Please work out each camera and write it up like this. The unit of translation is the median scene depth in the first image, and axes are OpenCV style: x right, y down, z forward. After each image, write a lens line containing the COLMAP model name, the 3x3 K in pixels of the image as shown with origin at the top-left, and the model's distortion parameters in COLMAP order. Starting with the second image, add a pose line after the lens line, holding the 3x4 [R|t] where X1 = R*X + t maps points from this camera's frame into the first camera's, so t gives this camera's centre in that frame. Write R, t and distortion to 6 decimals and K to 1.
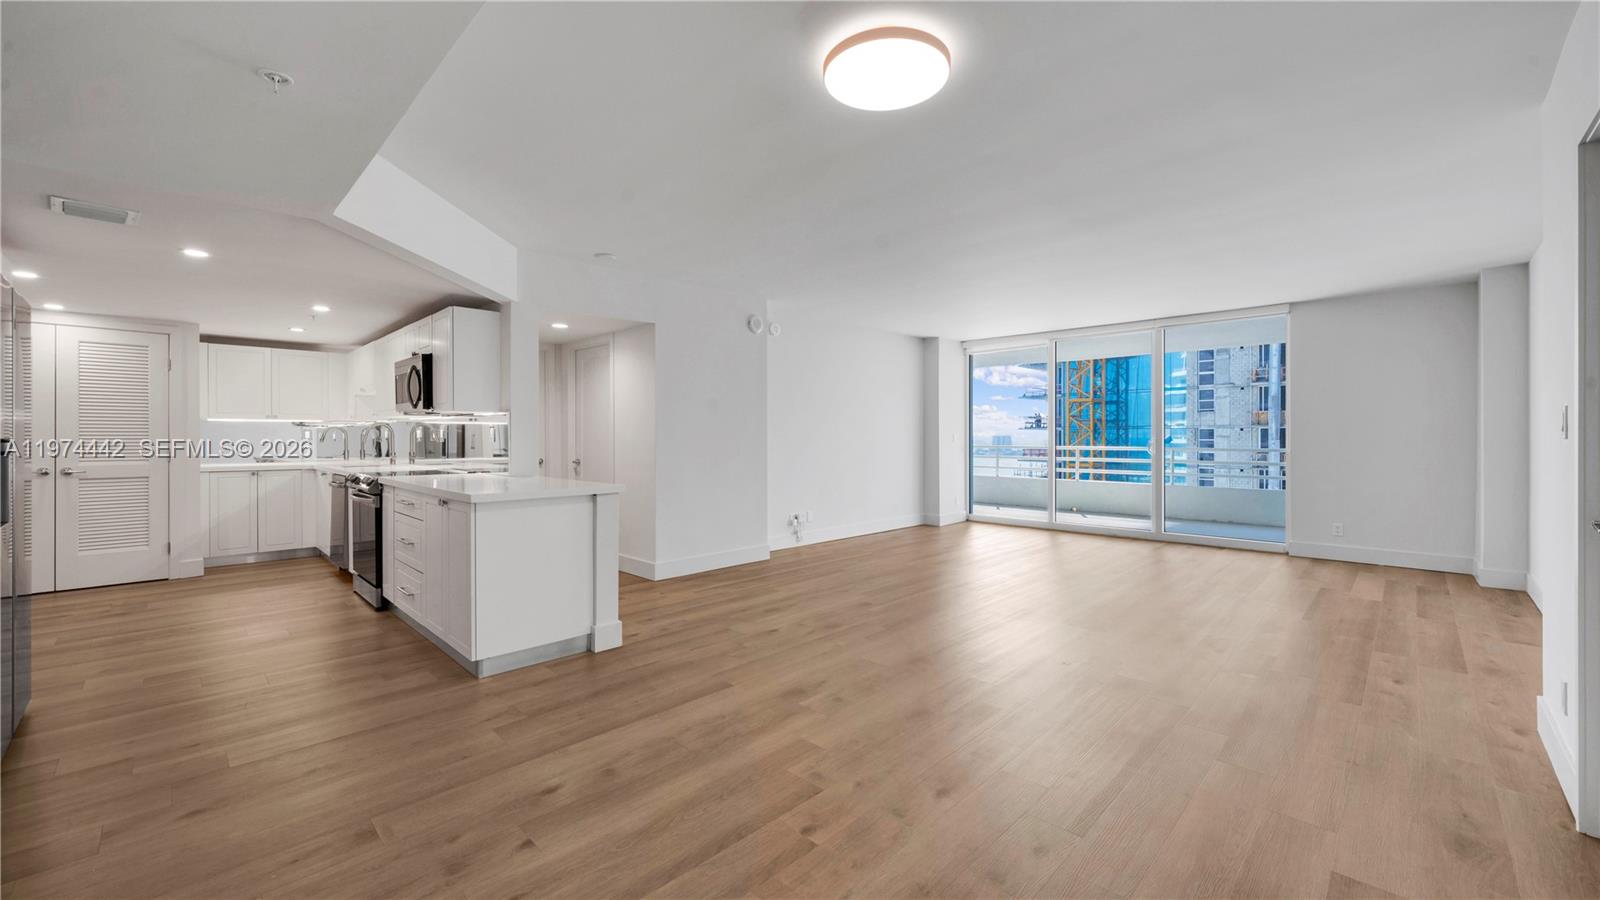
lens RADIAL K [[620.0, 0, 793.1], [0, 620.0, 437.2], [0, 0, 1]] dist [-0.000817, -0.000350]
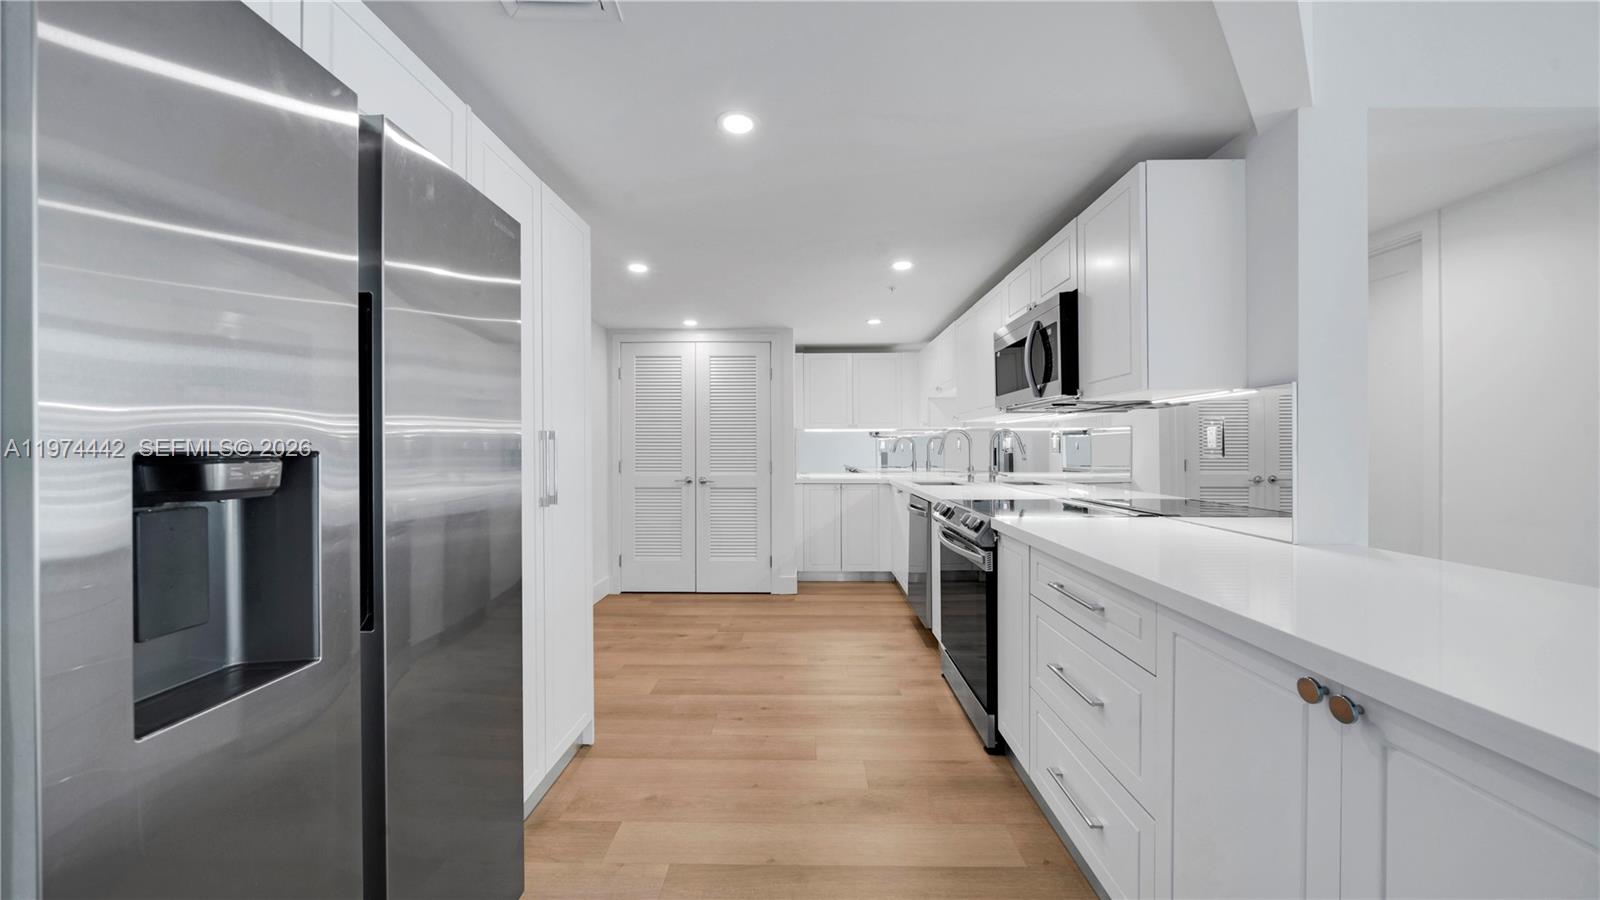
lens RADIAL K [[551.0, 0, 800.0], [0, 551.0, 450.0], [0, 0, 1]] dist [-0.001318, -0.000176]
pose [[0.693513, 0.001567, -0.720442, -0.348785], [0.001740, 0.999991, 0.003850, 0.000297], [0.720442, -0.003923, 0.693504, 0.428654]]
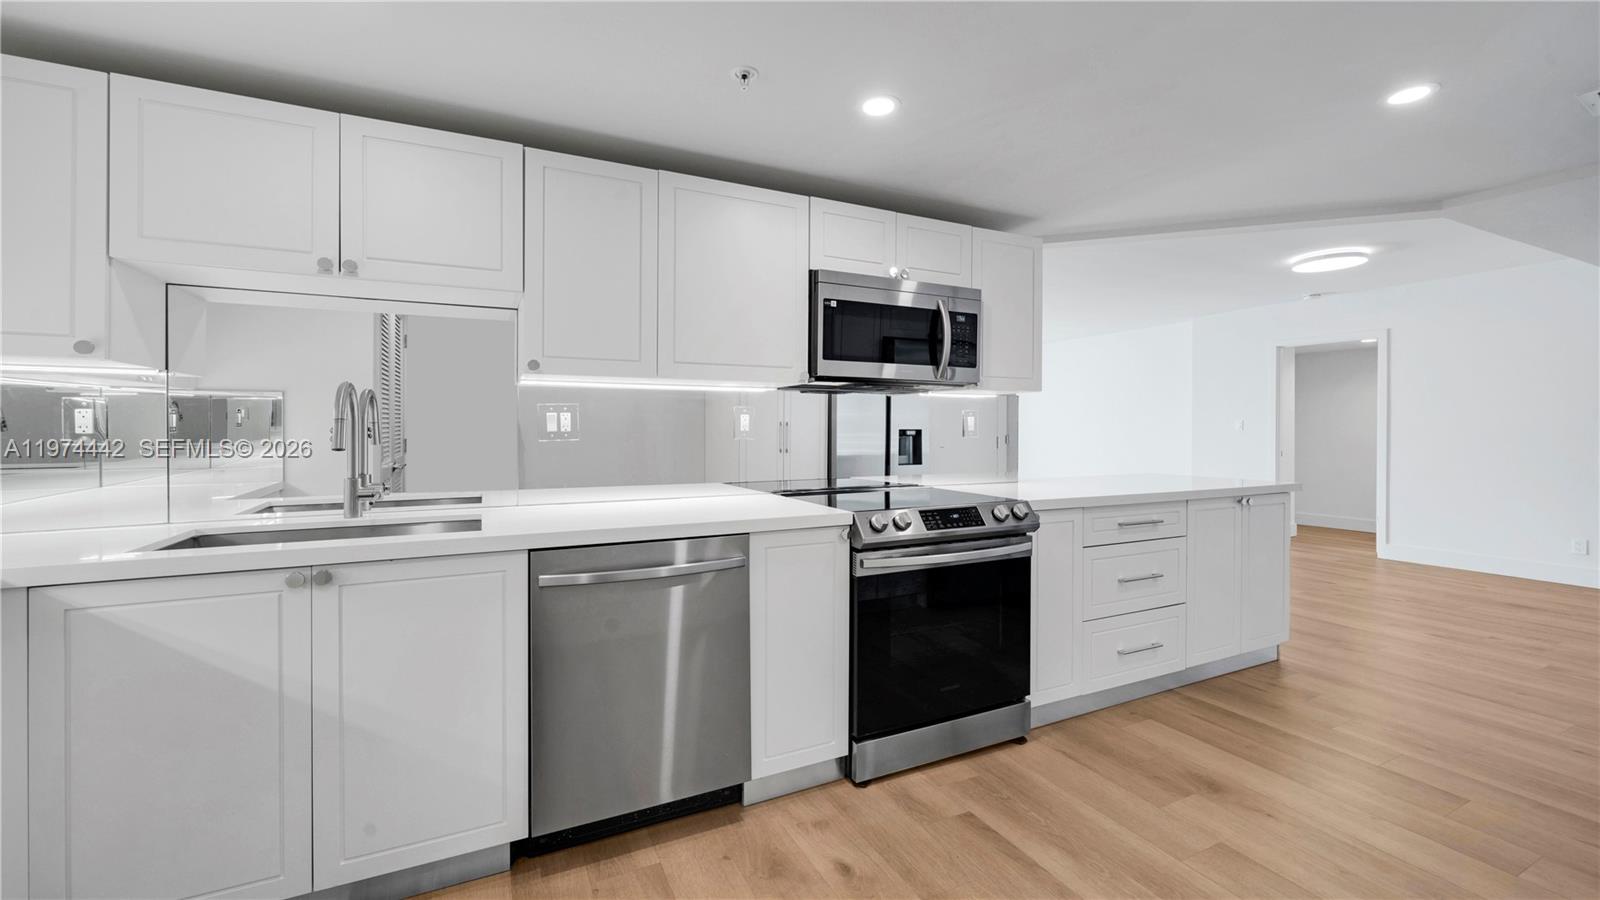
lens RADIAL K [[630.9, 0, 795.3], [0, 630.9, 433.8], [0, 0, 1]] dist [0.009732, -0.000255]
pose [[0.330641, -0.004696, 0.943745, -1.048453], [0.000823, 0.999989, 0.004687, 0.000509], [-0.943756, -0.000773, 0.330641, 0.826142]]
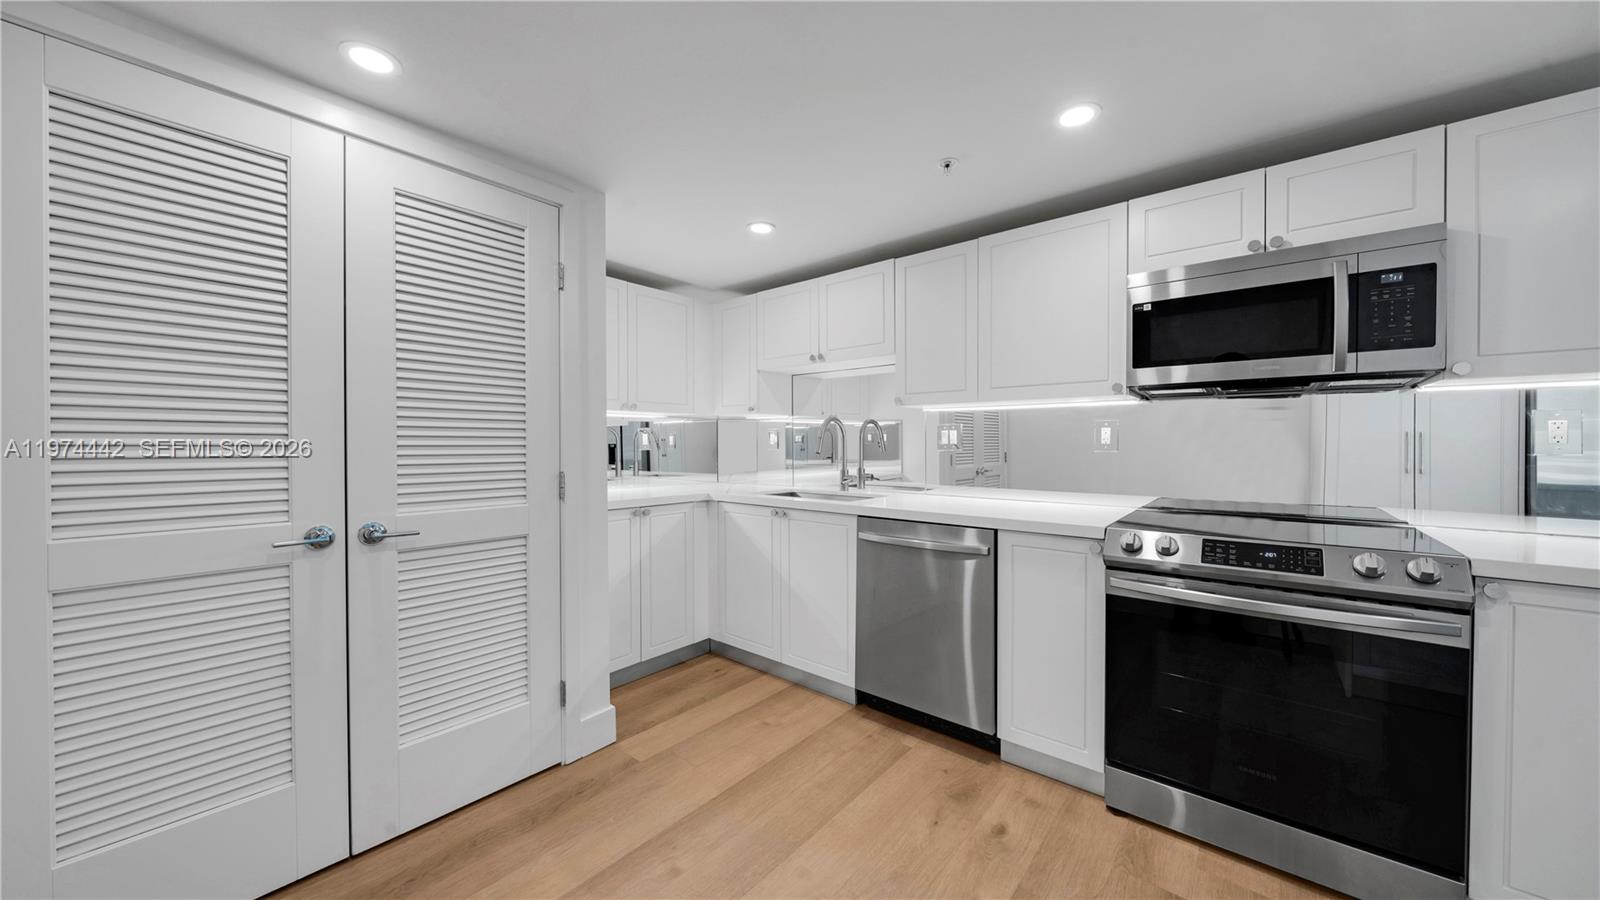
lens RADIAL K [[551.0, 0, 800.0], [0, 551.0, 450.0], [0, 0, 1]] dist [-0.001318, -0.000176]
pose [[0.995920, 0.000252, 0.090239, -0.868770], [-0.001168, 0.999948, 0.010101, 0.001622], [-0.090232, -0.010165, 0.995869, 0.591867]]
